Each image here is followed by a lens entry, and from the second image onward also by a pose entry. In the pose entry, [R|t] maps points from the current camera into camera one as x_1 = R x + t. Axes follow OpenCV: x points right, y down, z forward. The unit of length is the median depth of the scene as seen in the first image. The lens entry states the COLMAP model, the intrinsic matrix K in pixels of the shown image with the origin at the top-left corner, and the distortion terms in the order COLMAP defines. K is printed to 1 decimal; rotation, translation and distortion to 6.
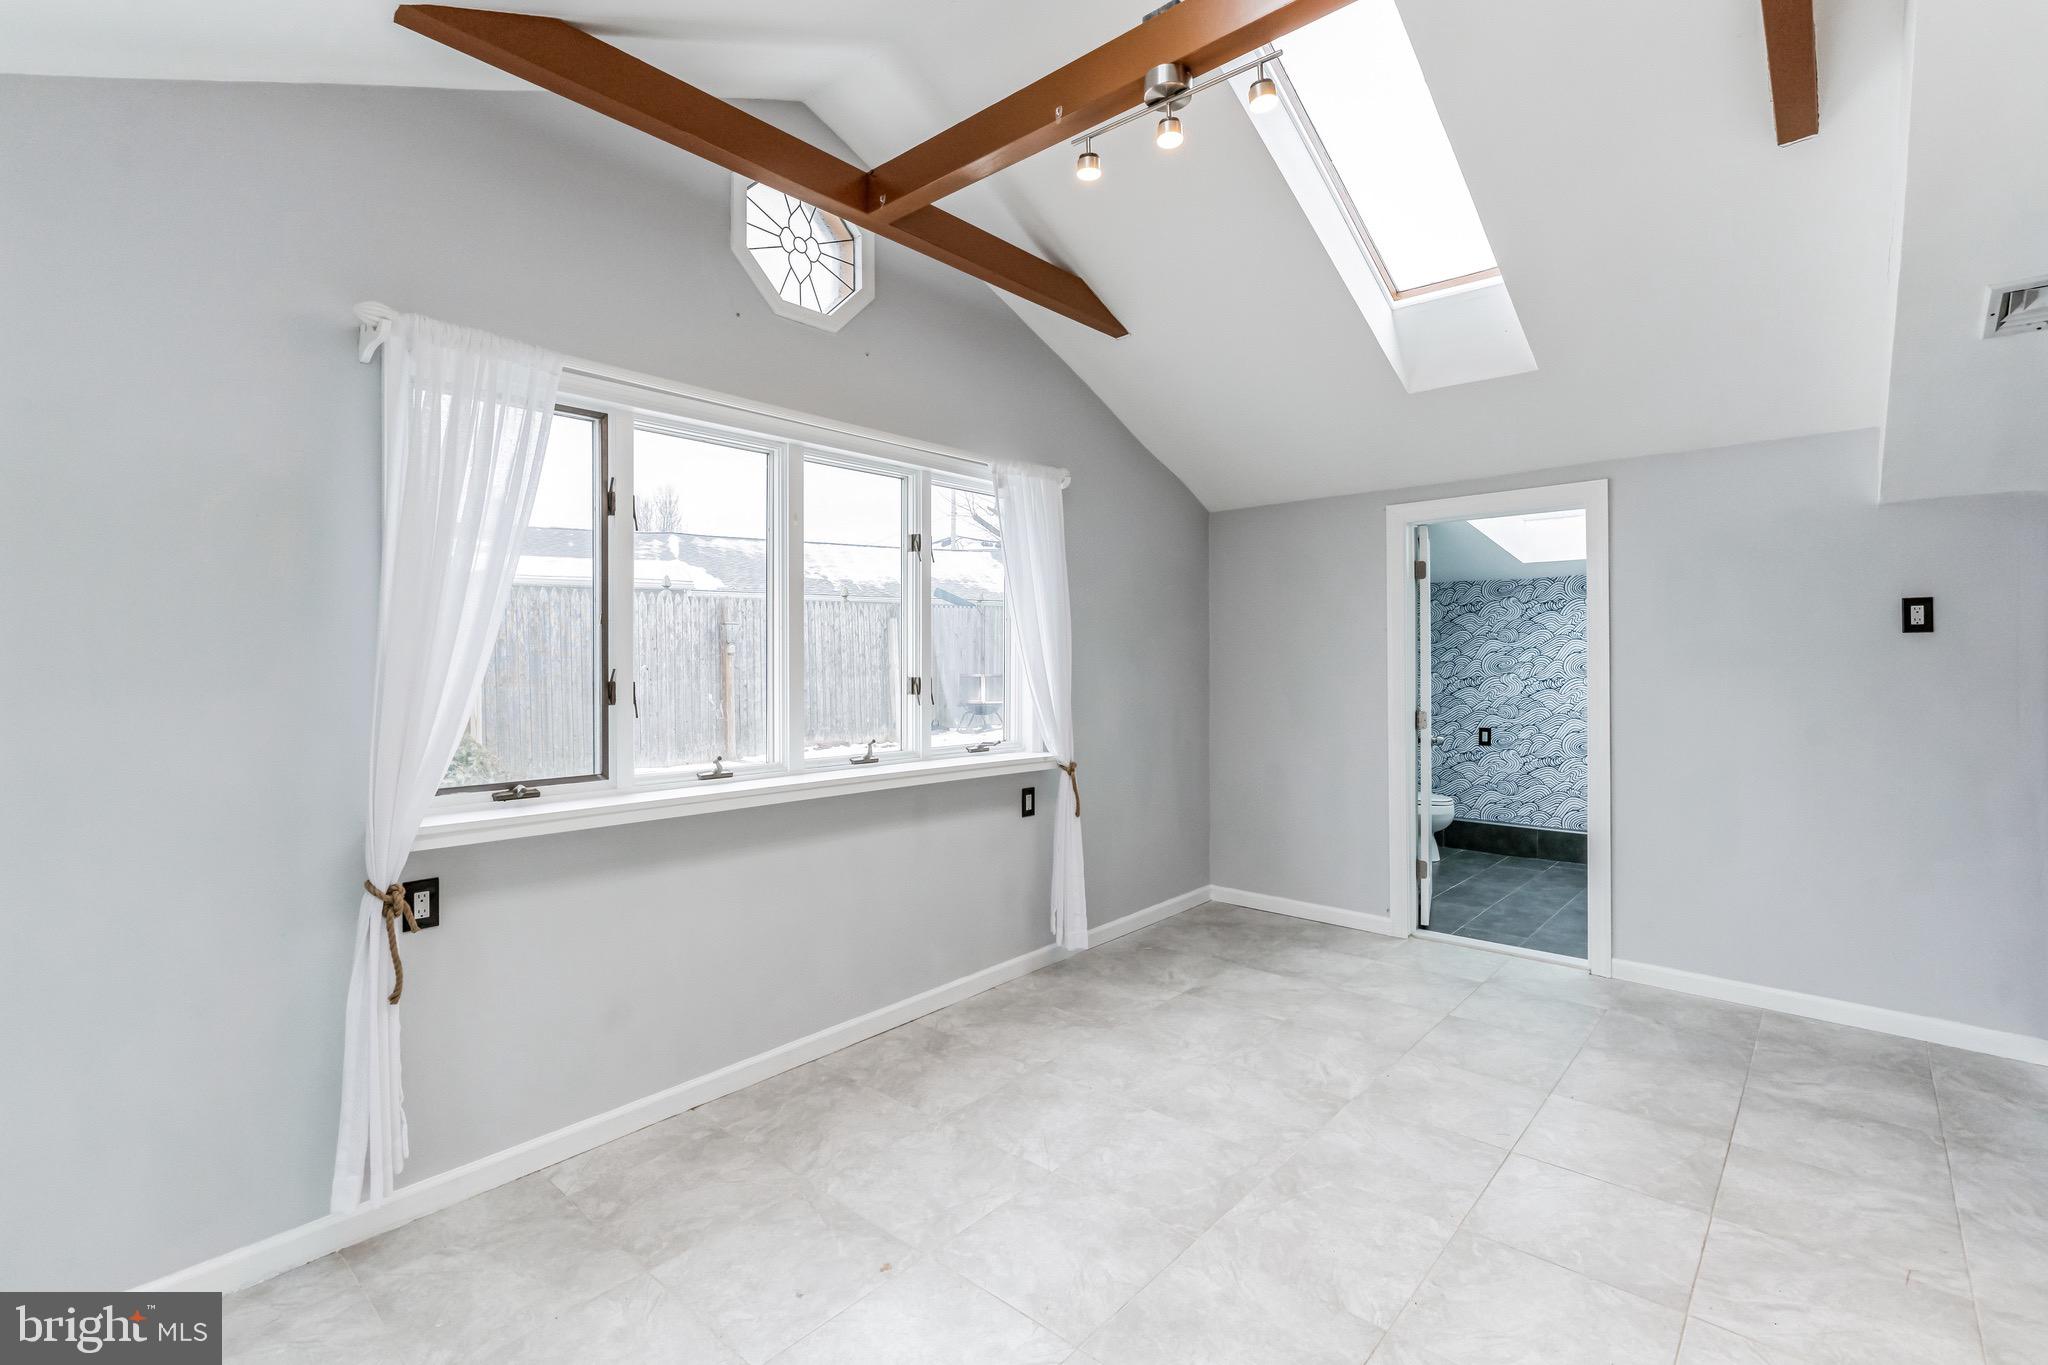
lens RADIAL K [[941.3, 0, 1008.6], [0, 941.3, 644.4], [0, 0, 1]] dist [0.002078, 0.002655]
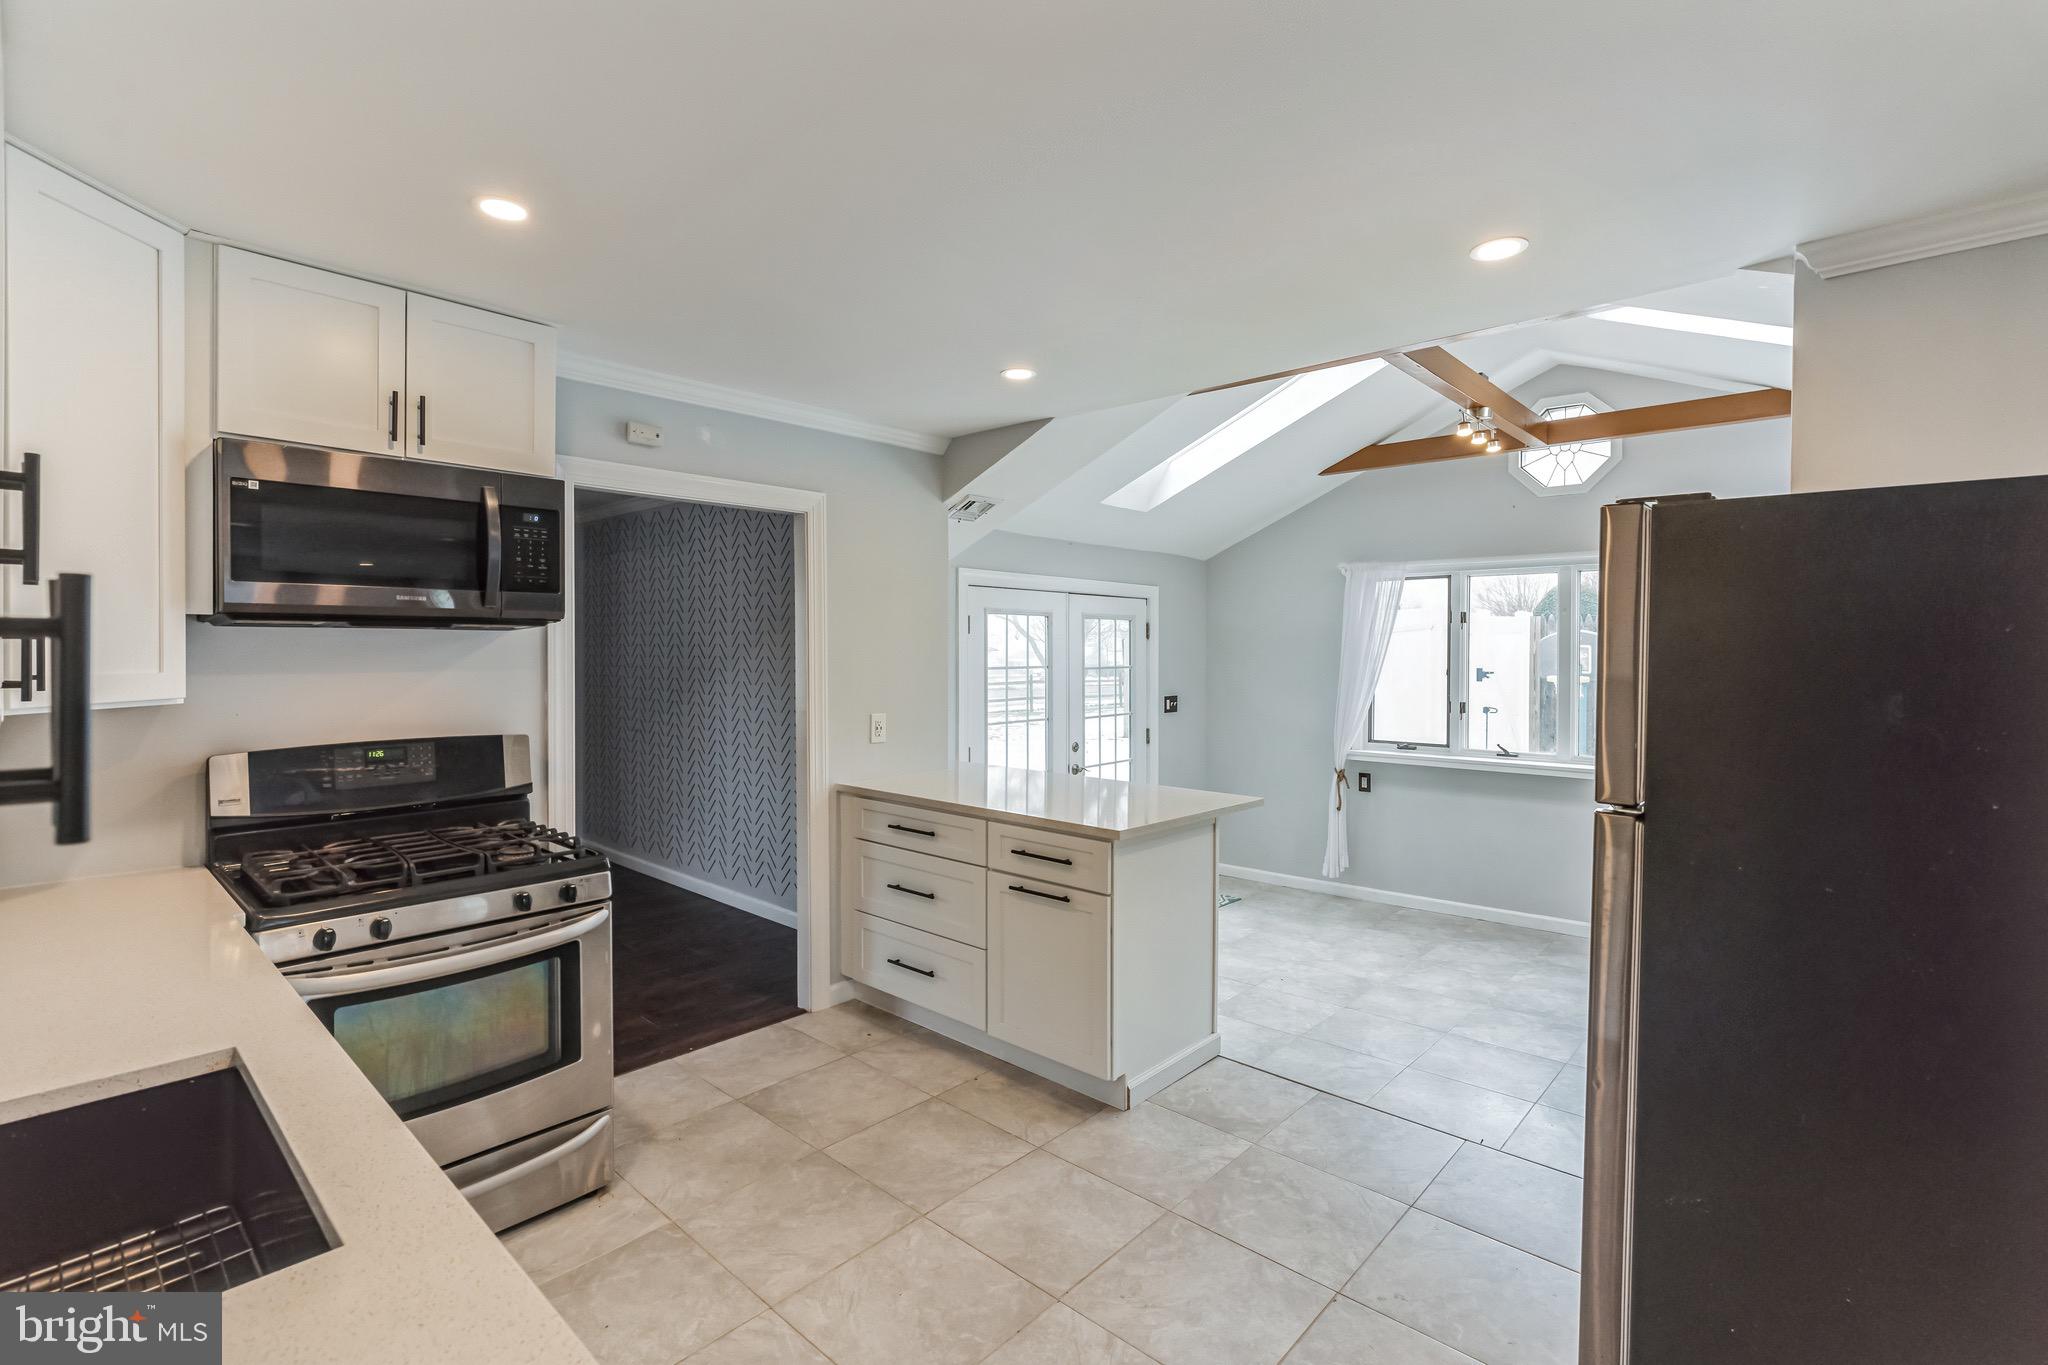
lens RADIAL K [[941.3, 0, 1015.4], [0, 941.3, 651.6], [0, 0, 1]] dist [0.002078, 0.002655]
pose [[-0.011508, 0.003614, -0.999927, 2.055528], [0.009279, 0.999951, 0.003507, -0.109575], [0.999891, -0.009238, -0.011541, 0.060864]]
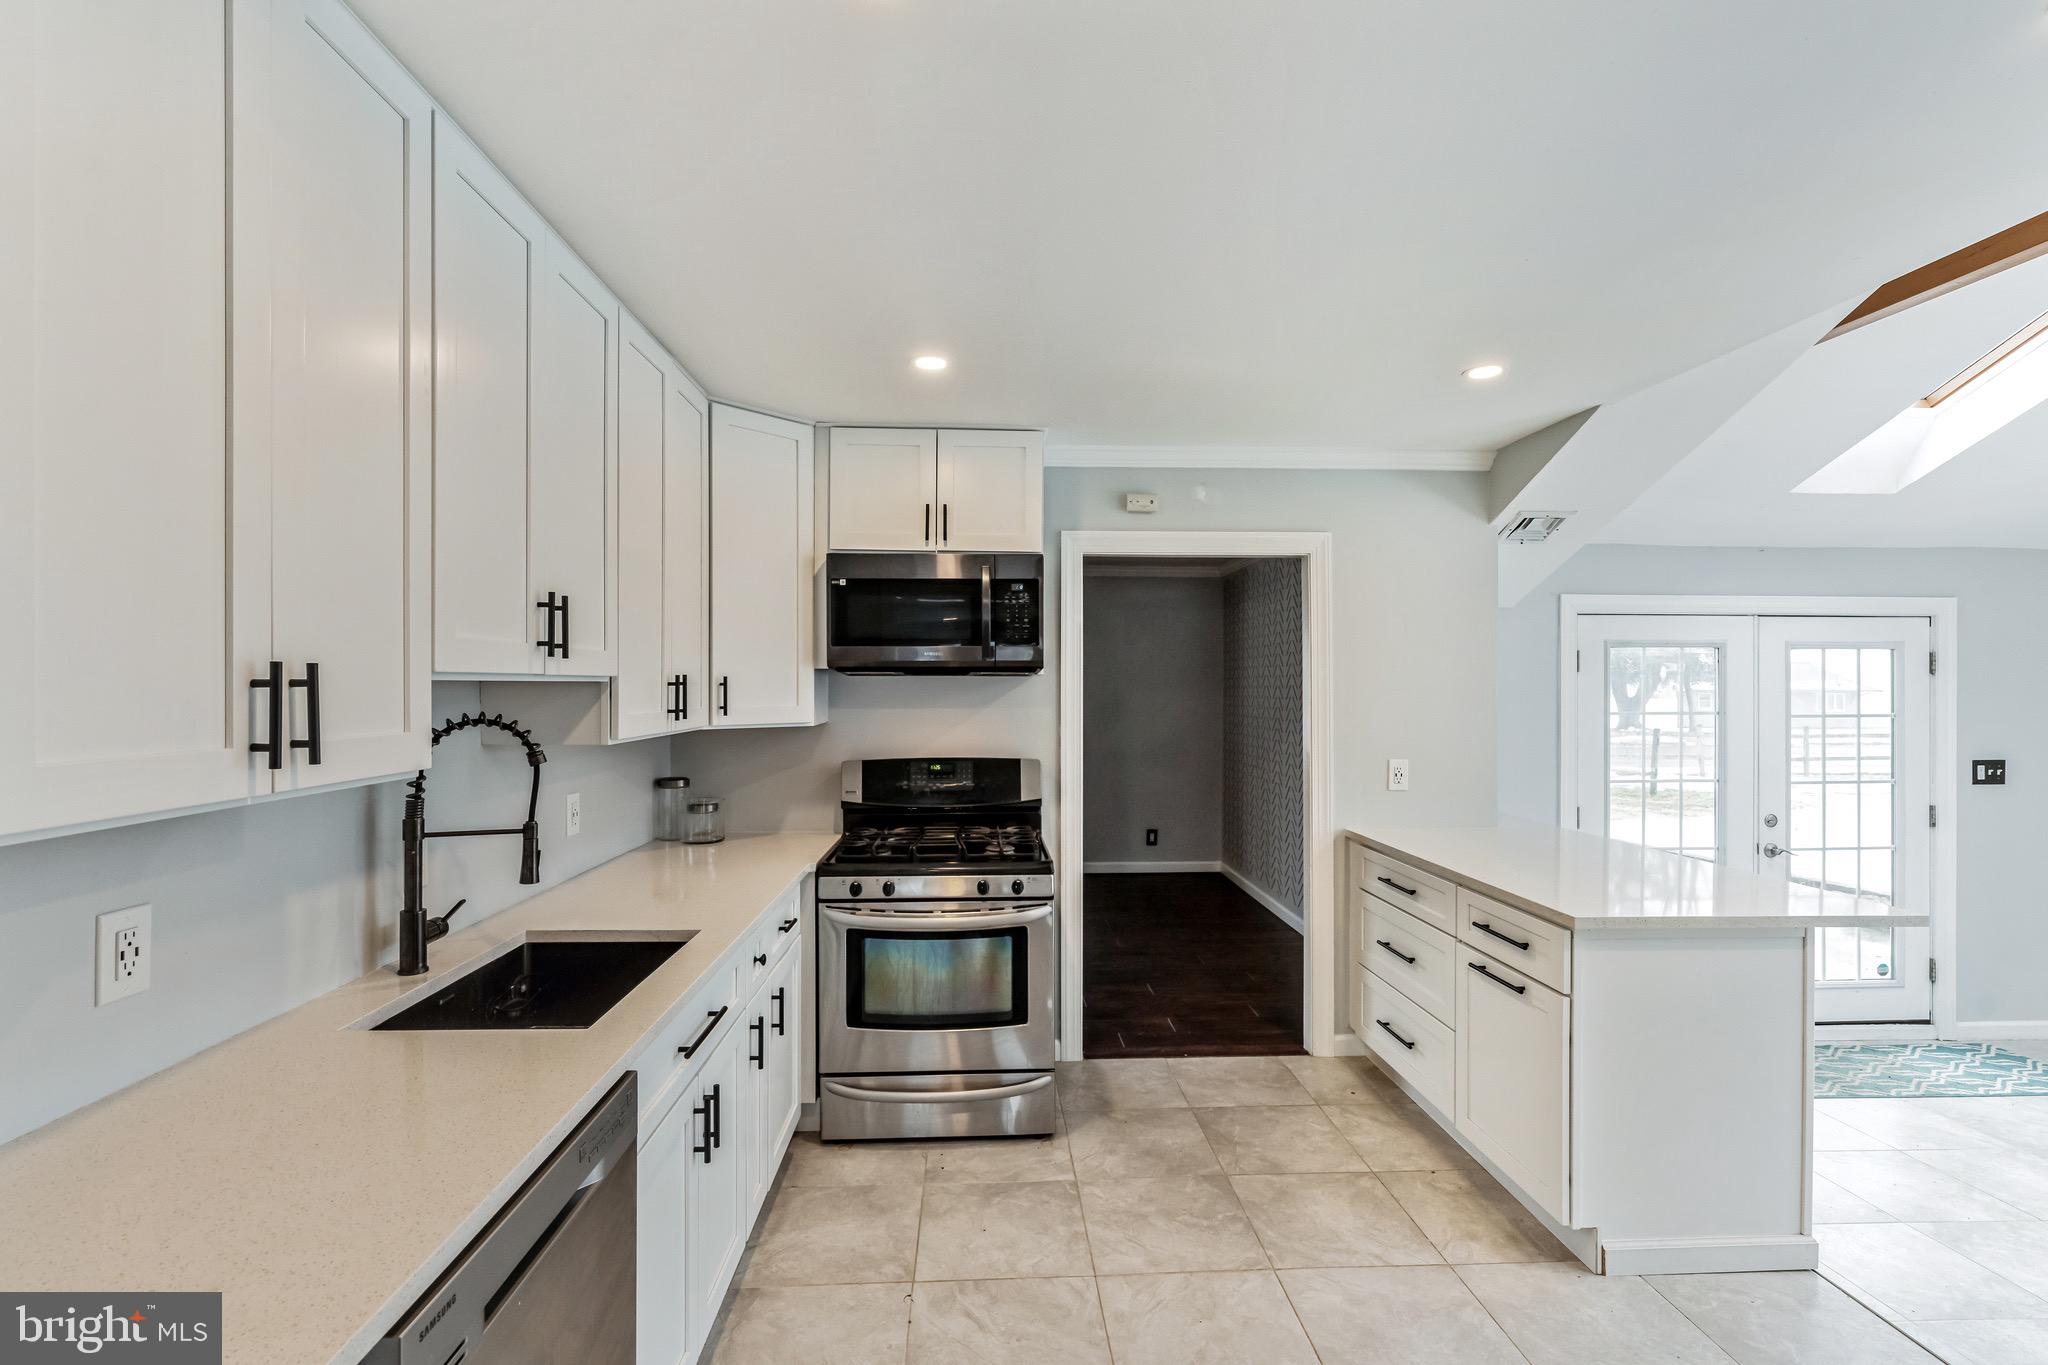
lens RADIAL K [[941.3, 0, 1024.3], [0, 941.3, 689.6], [0, 0, 1]] dist [0.002078, 0.002655]
pose [[-0.709983, 0.000883, -0.704219, 1.917415], [0.008470, 0.999938, -0.007286, -0.105463], [0.704168, -0.011138, -0.709946, 0.514276]]
